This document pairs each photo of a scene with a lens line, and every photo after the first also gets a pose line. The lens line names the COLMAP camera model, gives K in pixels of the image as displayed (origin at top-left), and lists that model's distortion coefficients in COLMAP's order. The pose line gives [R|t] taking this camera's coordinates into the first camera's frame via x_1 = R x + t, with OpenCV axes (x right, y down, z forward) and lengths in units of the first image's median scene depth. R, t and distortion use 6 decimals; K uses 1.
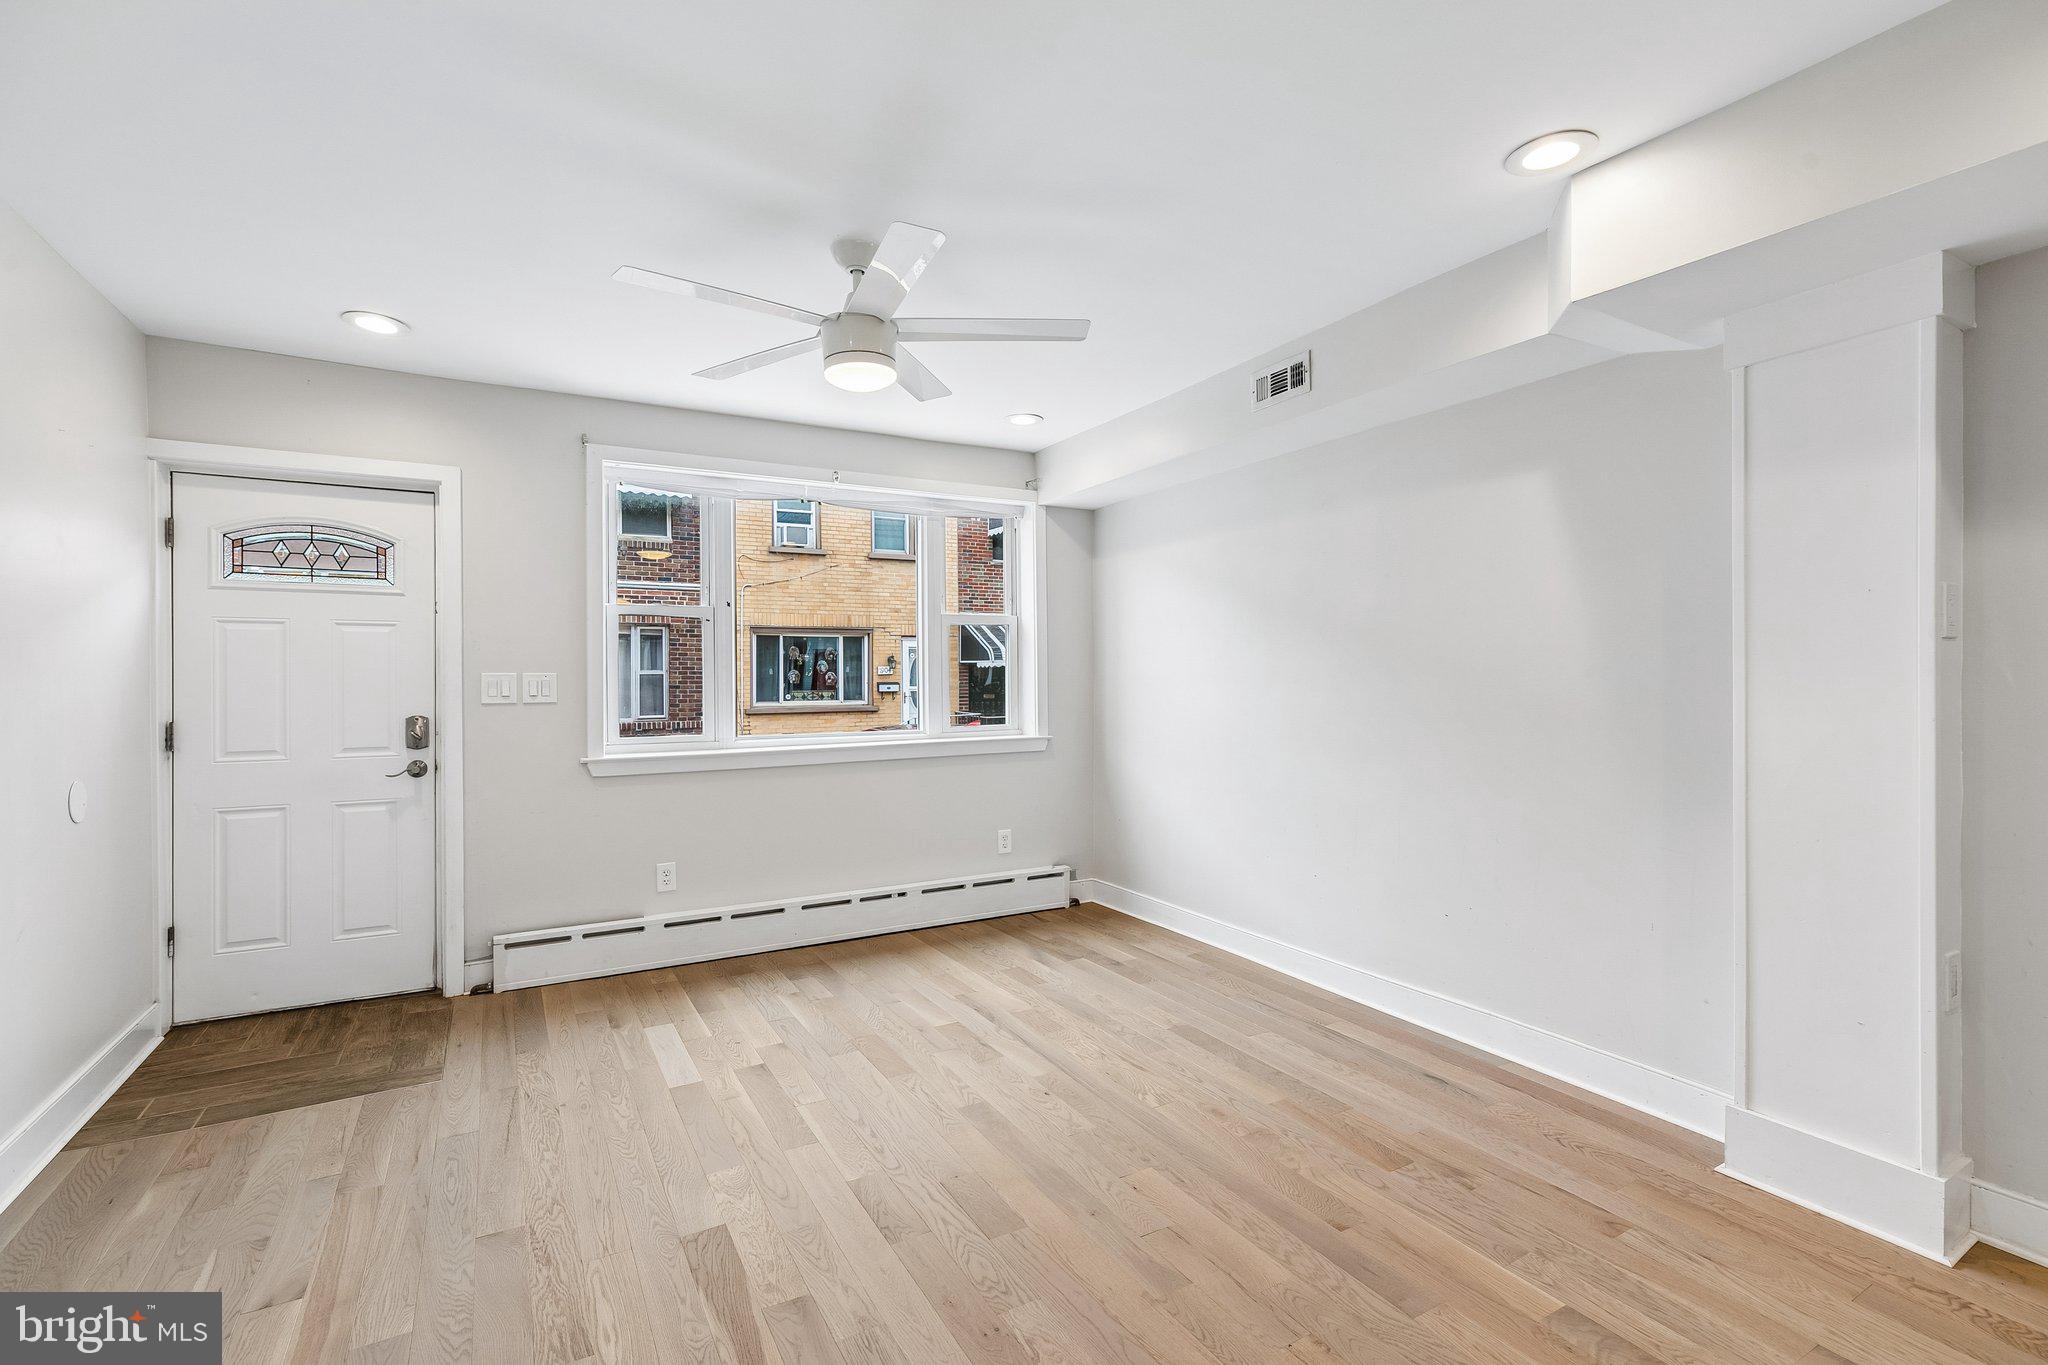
lens RADIAL K [[923.4, 0, 1015.6], [0, 923.4, 679.8], [0, 0, 1]] dist [0.003588, 0.000212]
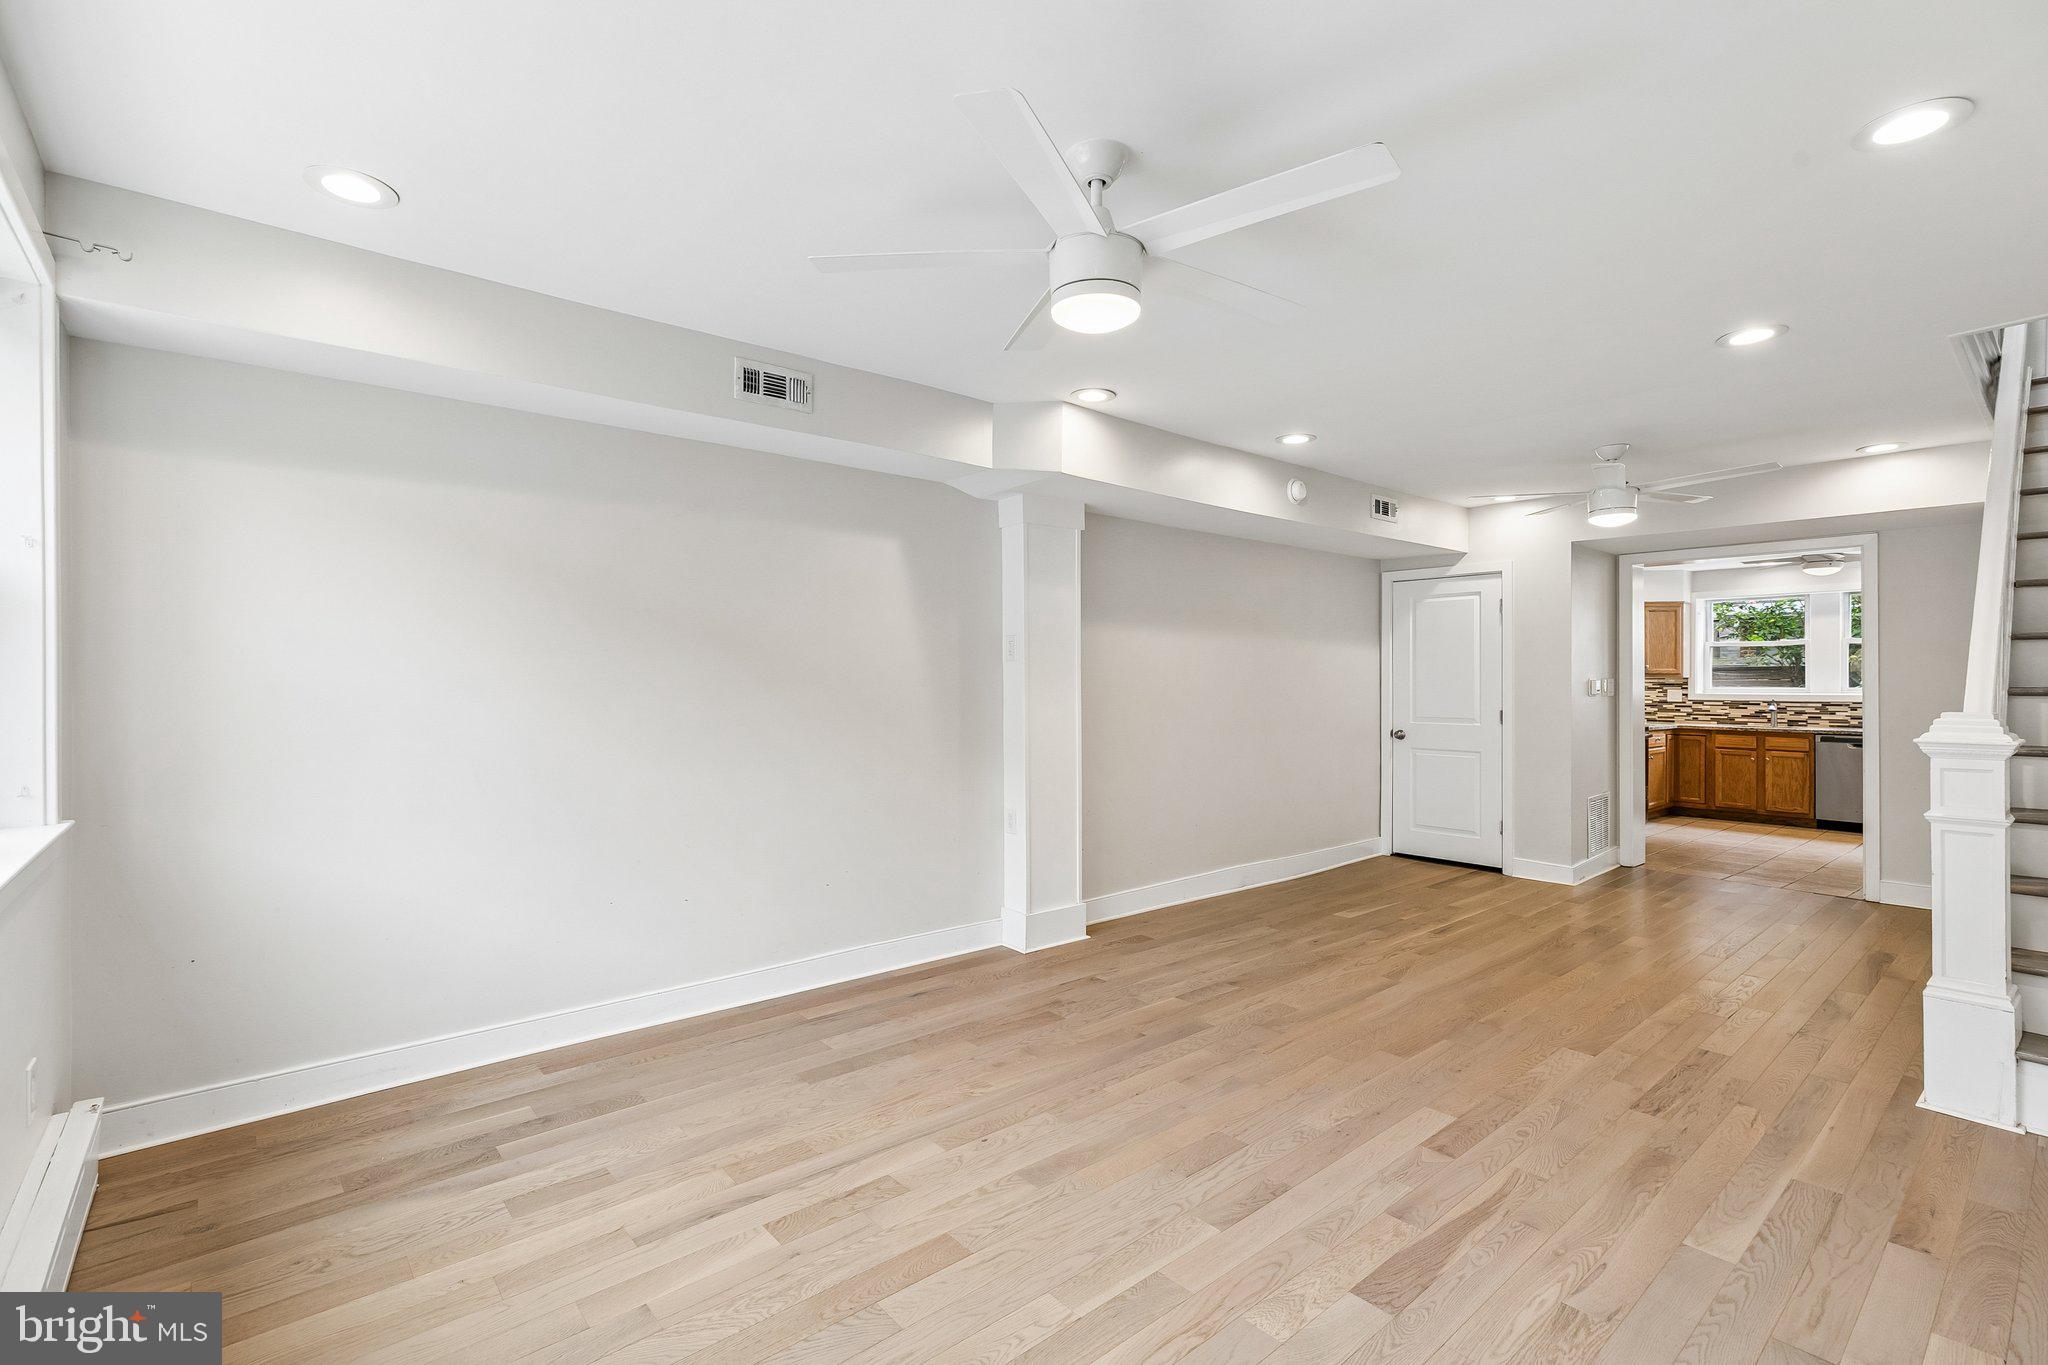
lens RADIAL K [[924.4, 0, 1015.8], [0, 924.4, 676.0], [0, 0, 1]] dist [0.003071, -0.000501]
pose [[-0.192889, 0.010413, 0.981165, -0.661257], [0.004041, 0.999944, -0.009818, -0.003301], [-0.981212, 0.002071, -0.192920, 0.861967]]
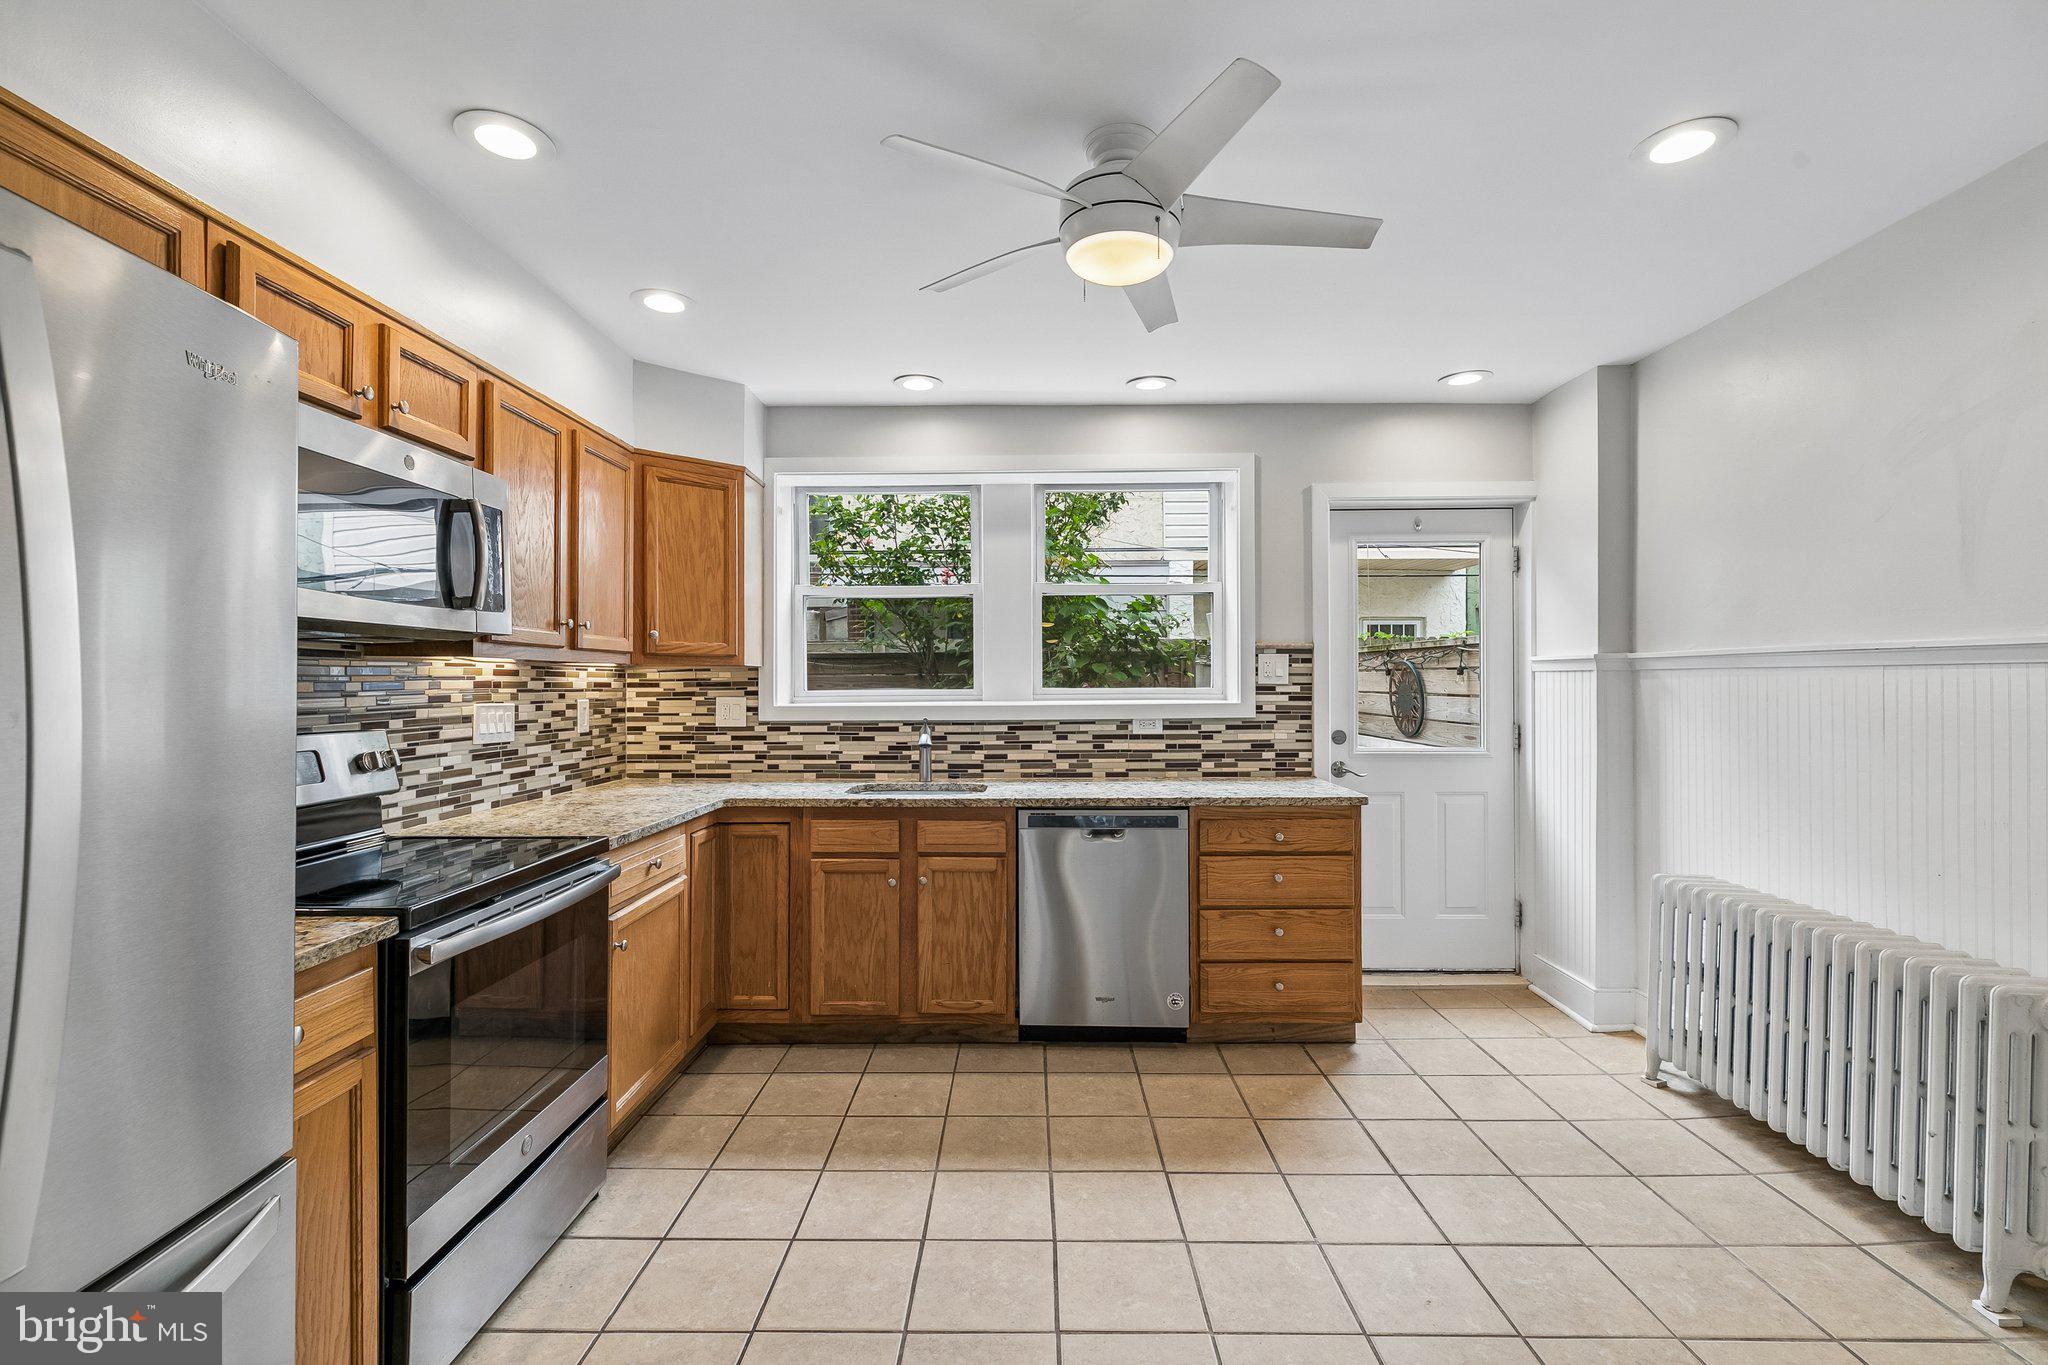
lens RADIAL K [[917.1, 0, 1019.0], [0, 917.1, 679.4], [0, 0, 1]] dist [0.002680, -0.000262]
pose [[-0.867951, 0.008273, 0.496581, 0.728627], [0.010356, 0.999945, 0.001441, -0.001075], [-0.496542, 0.006393, -0.867989, -0.709581]]
